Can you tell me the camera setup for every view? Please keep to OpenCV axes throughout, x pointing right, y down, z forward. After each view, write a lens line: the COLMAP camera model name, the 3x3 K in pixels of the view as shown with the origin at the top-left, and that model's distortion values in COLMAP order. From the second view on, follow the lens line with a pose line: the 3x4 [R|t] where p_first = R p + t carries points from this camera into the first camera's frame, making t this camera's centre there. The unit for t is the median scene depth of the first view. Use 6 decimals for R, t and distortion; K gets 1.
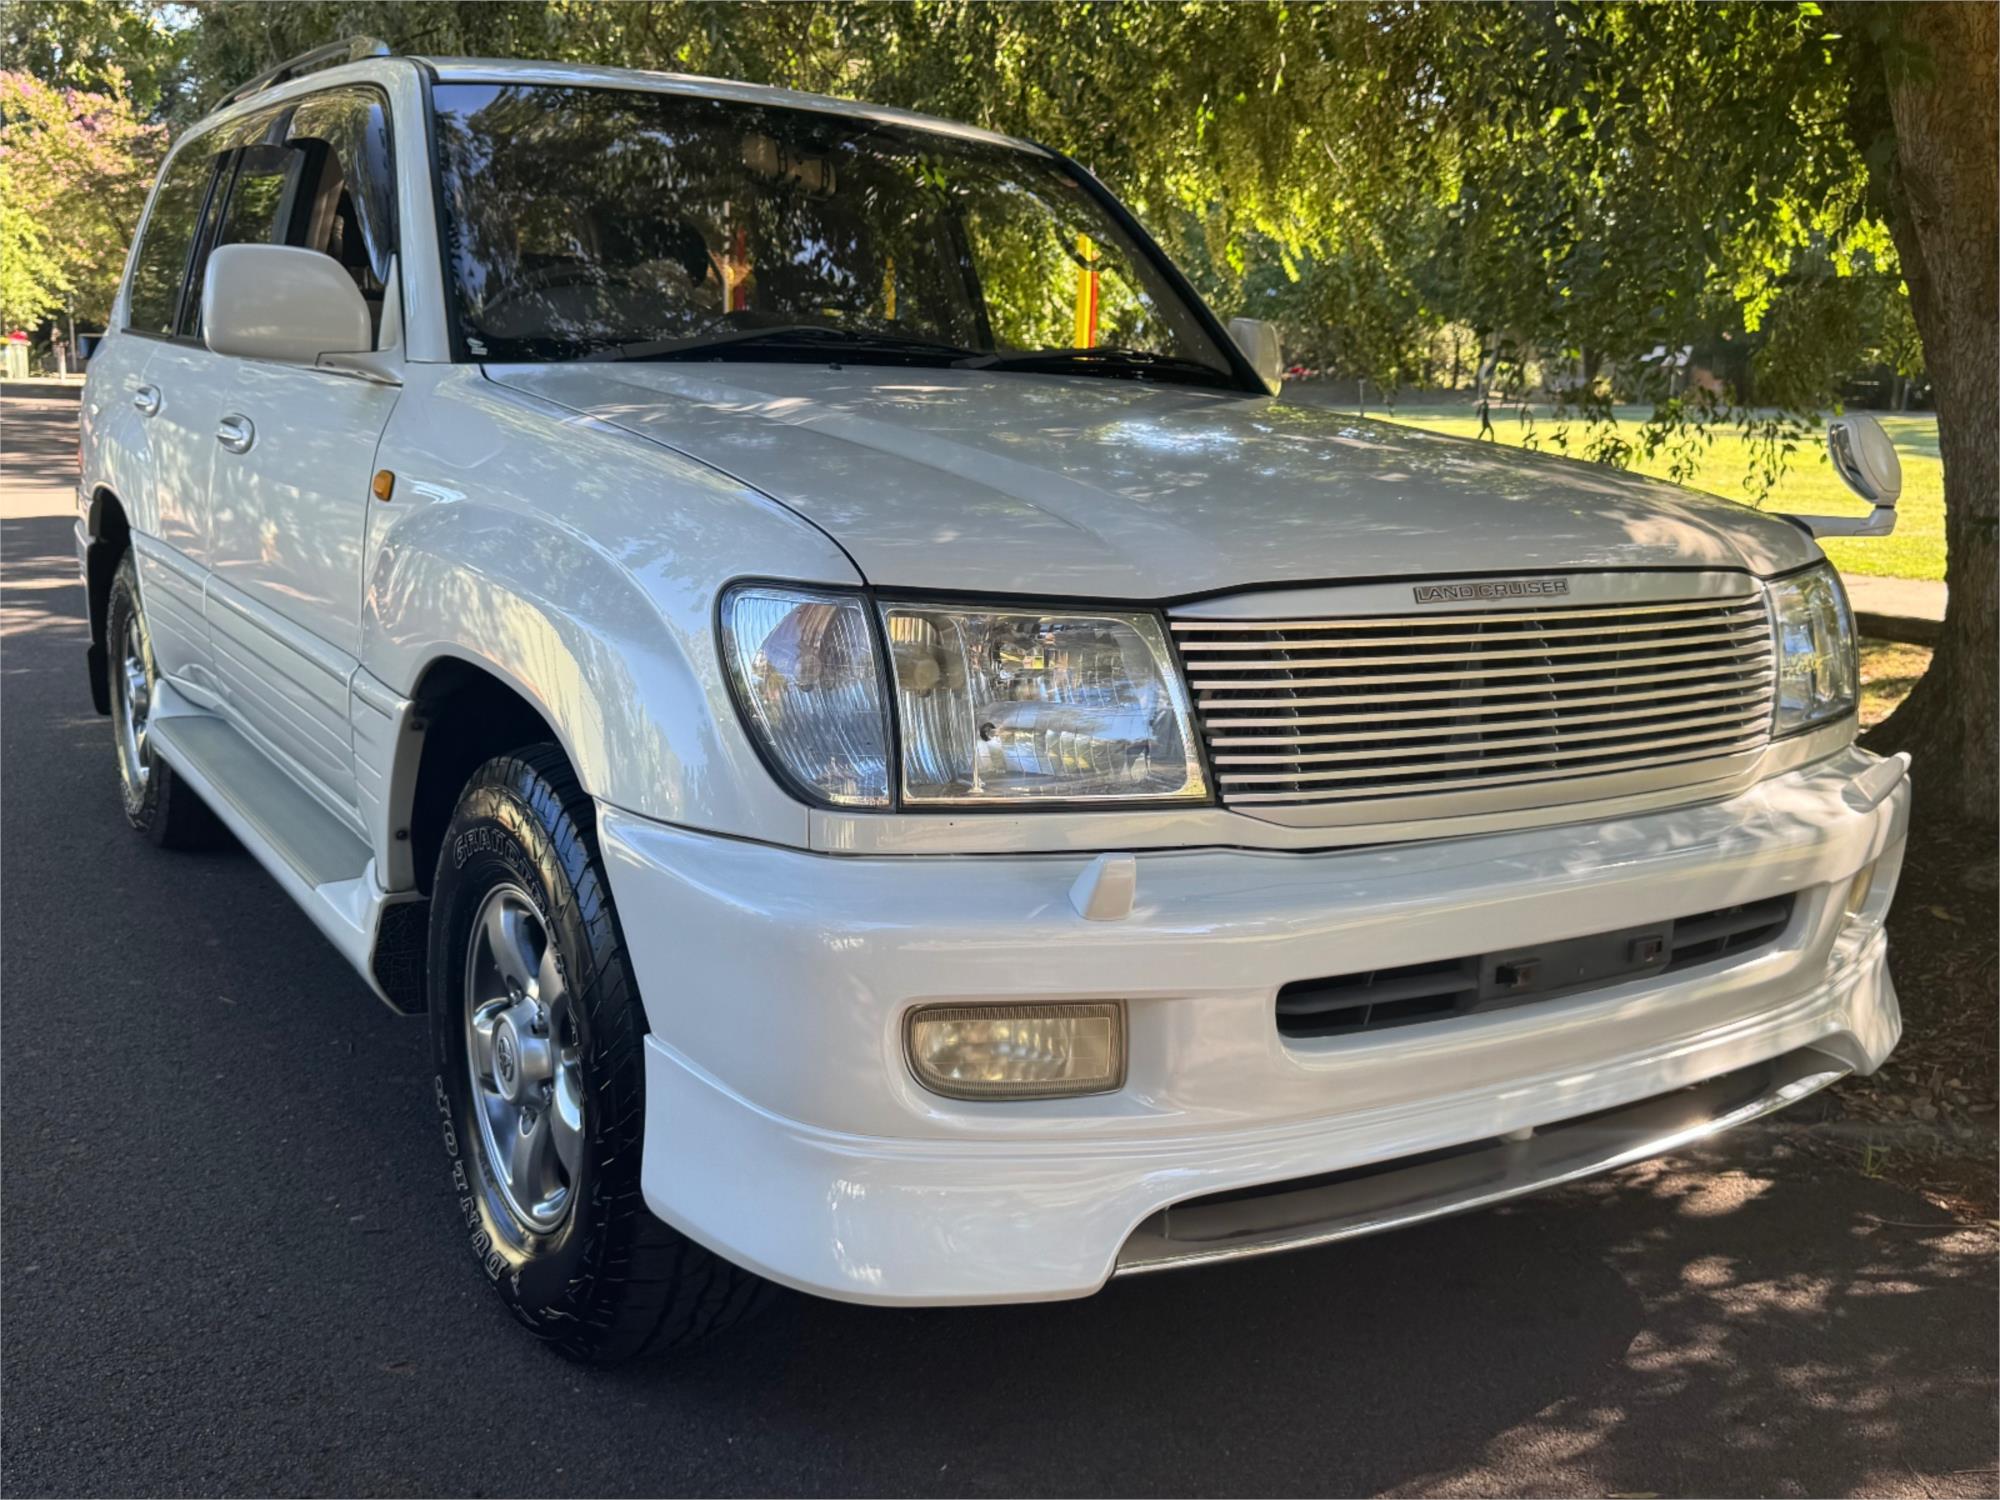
lens RADIAL K [[1910.3, 0, 990.5], [0, 1910.3, 772.3], [0, 0, 1]] dist [0.008947, -0.004997]
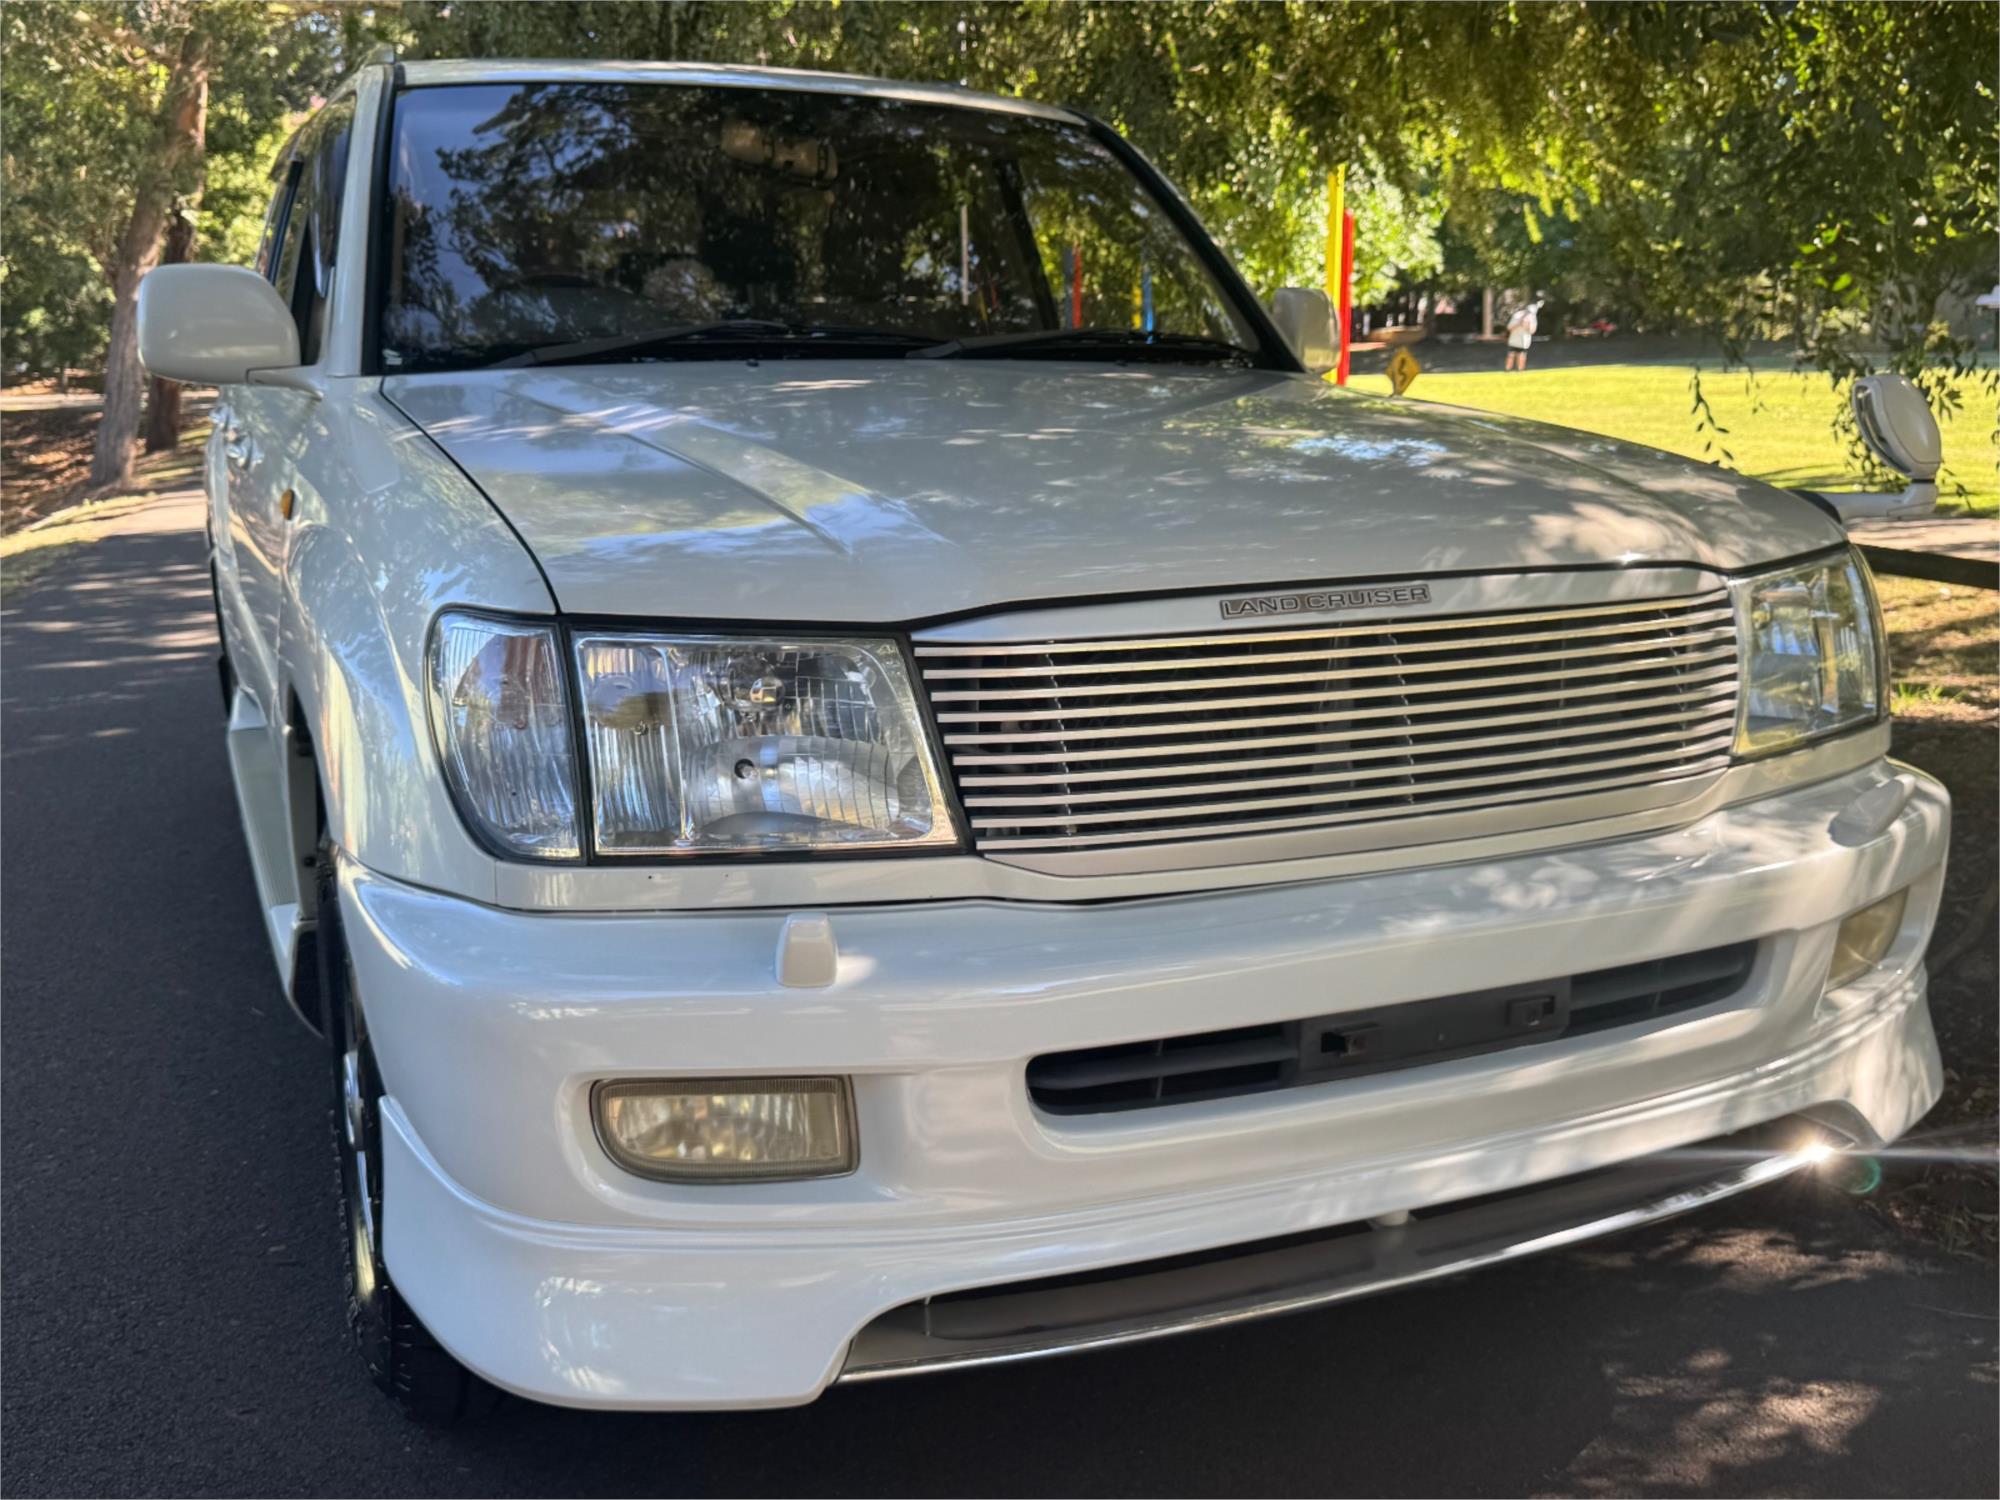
lens RADIAL K [[1907.3, 0, 1027.9], [0, 1907.3, 800.6], [0, 0, 1]] dist [0.079404, -0.001149]
pose [[0.989684, -0.005044, -0.143182, 0.252262], [0.008249, 0.999728, 0.021799, -0.024248], [0.143033, -0.022755, 0.989456, 0.115869]]
